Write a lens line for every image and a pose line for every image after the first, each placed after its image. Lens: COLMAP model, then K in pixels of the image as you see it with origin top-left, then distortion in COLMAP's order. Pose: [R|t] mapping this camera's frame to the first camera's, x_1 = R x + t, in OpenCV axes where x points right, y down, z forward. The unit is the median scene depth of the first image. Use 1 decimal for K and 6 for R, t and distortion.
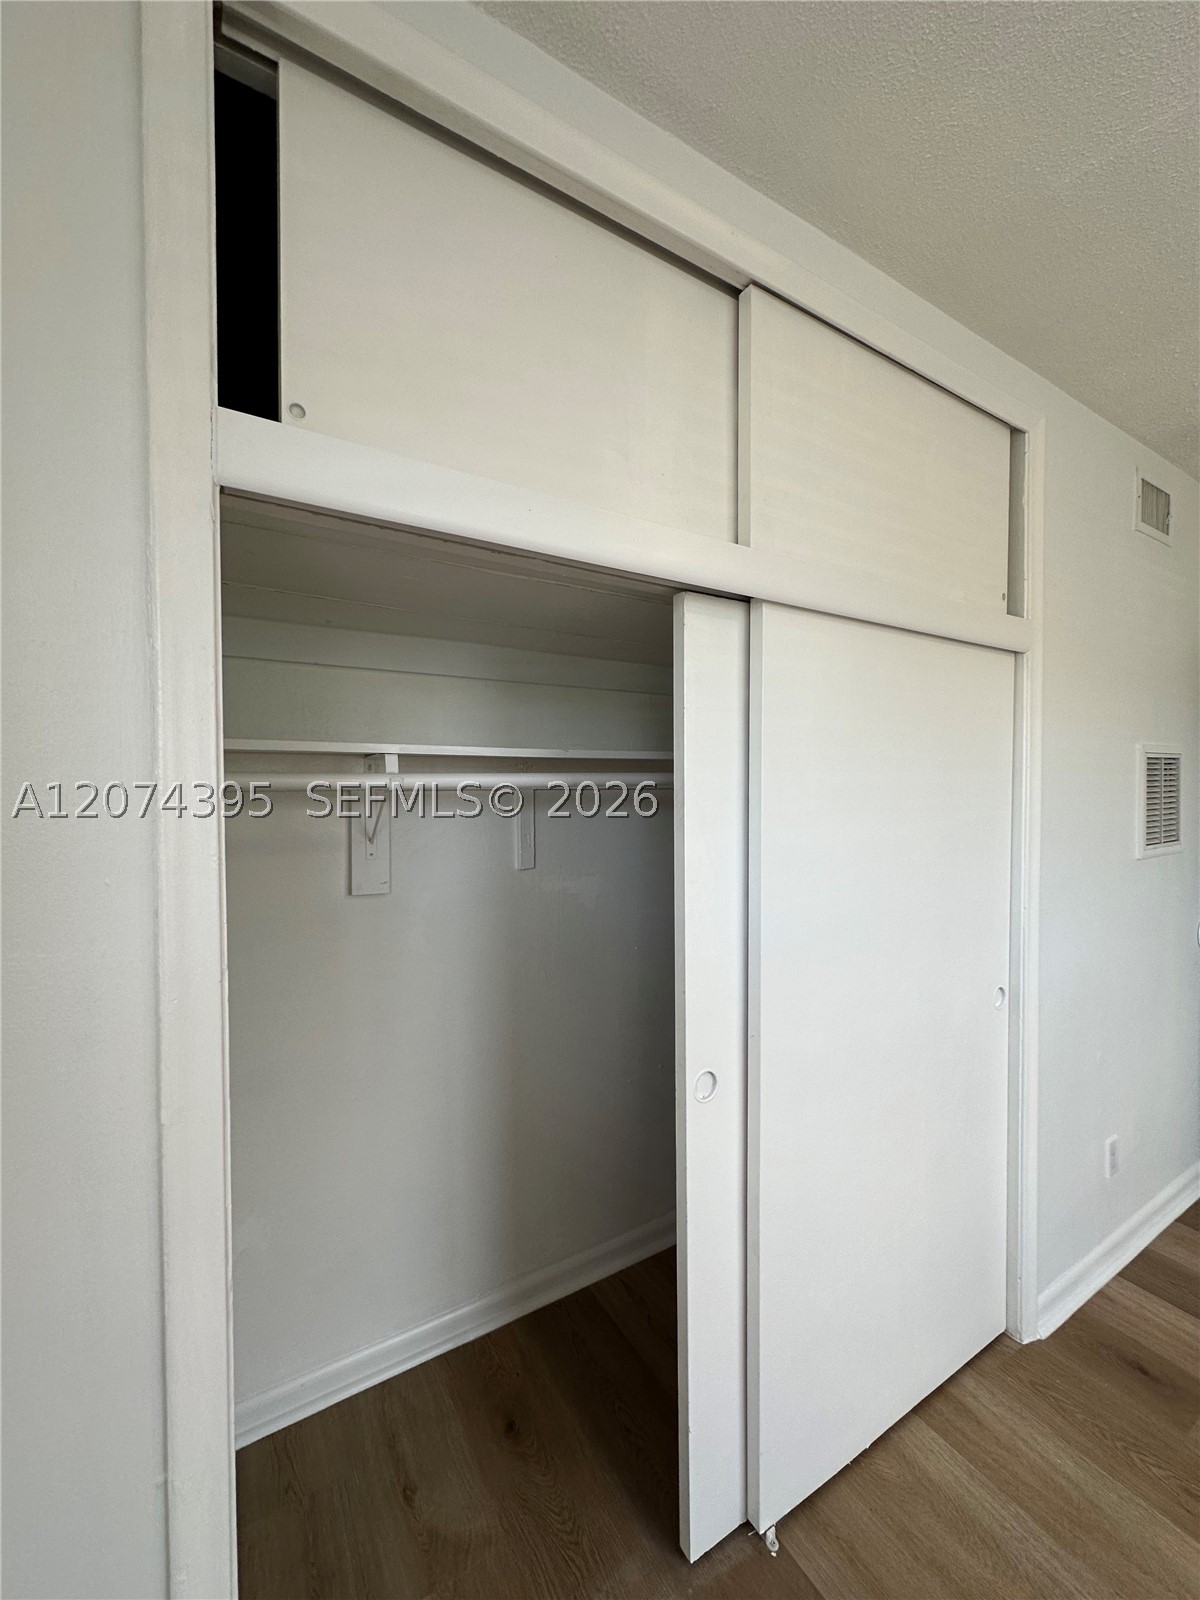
lens RADIAL K [[639.8, 0, 600.7], [0, 639.8, 803.9], [0, 0, 1]] dist [-0.004617, 0.001135]
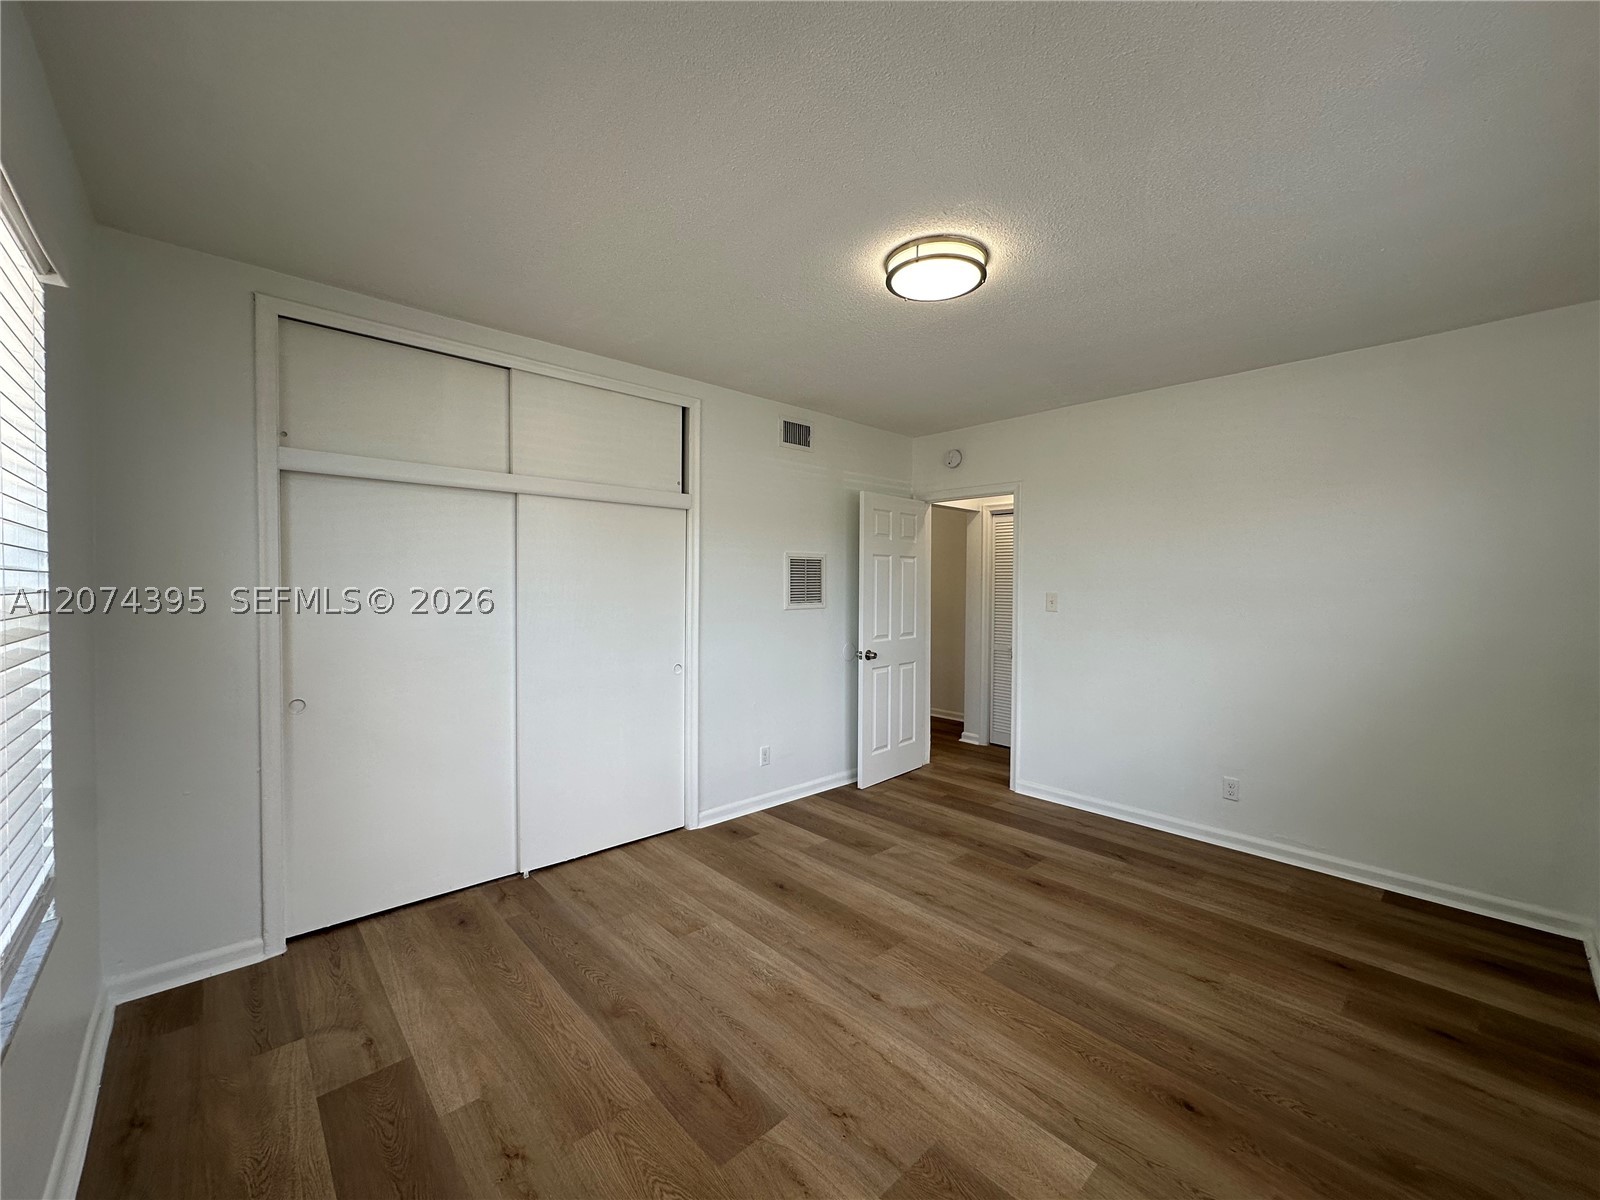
lens RADIAL K [[639.8, 0, 803.9], [0, 639.8, 594.0], [0, 0, 1]] dist [-0.004617, 0.001135]
pose [[0.975376, 0.003401, 0.220524, 0.474585], [-0.001264, 0.999951, -0.009827, 0.059542], [-0.220547, 0.009306, 0.975332, -1.014457]]
